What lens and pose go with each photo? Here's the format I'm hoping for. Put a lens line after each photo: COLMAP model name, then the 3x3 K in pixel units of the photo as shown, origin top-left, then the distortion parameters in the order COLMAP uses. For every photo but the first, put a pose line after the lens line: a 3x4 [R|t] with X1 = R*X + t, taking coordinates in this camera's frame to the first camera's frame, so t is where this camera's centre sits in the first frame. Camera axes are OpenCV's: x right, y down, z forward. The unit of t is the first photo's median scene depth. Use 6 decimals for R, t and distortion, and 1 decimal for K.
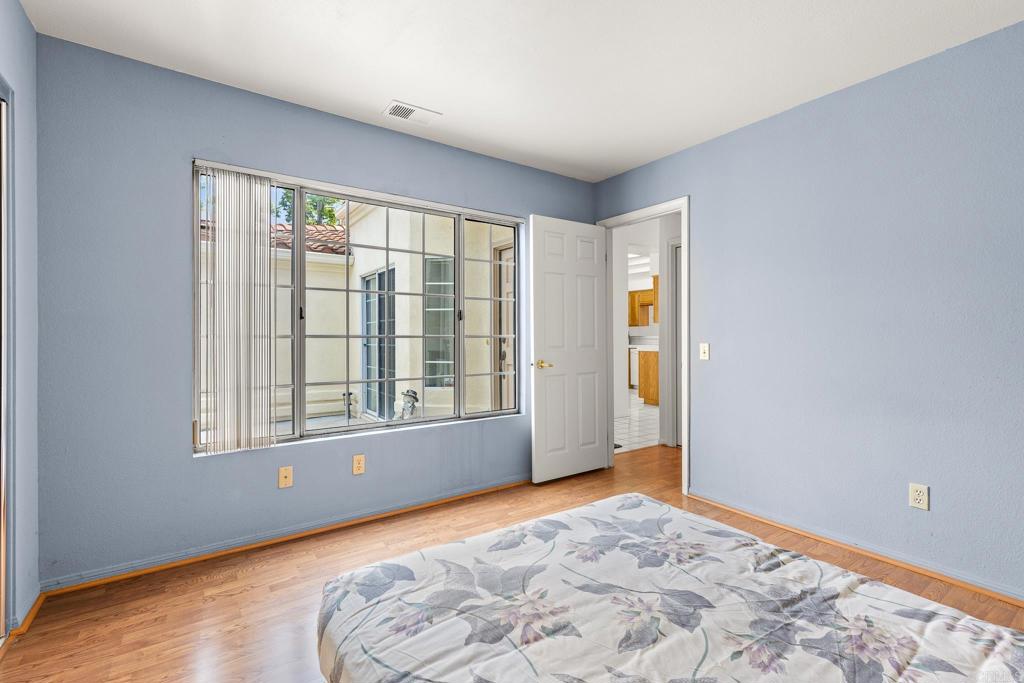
lens RADIAL K [[458.2, 0, 511.1], [0, 458.2, 340.2], [0, 0, 1]] dist [0.006301, -0.000899]
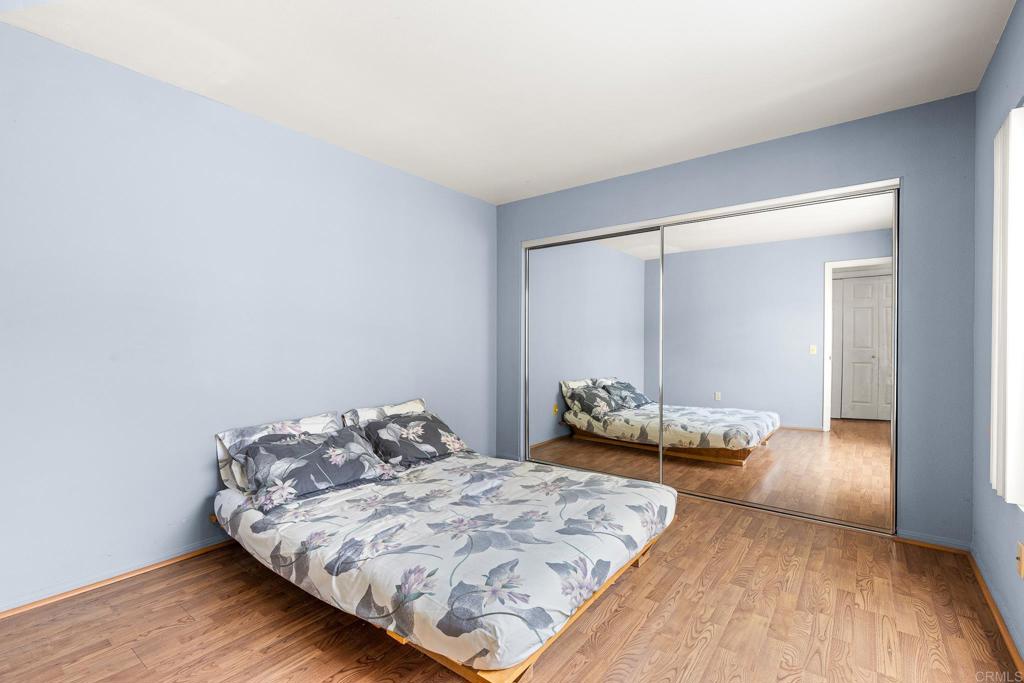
lens RADIAL K [[458.2, 0, 512.6], [0, 458.2, 342.6], [0, 0, 1]] dist [0.006301, -0.000899]
pose [[-0.953266, 0.004732, -0.302097, 0.586057], [0.003663, 0.999985, 0.004105, -0.011753], [0.302112, 0.002806, -0.953268, 2.150470]]
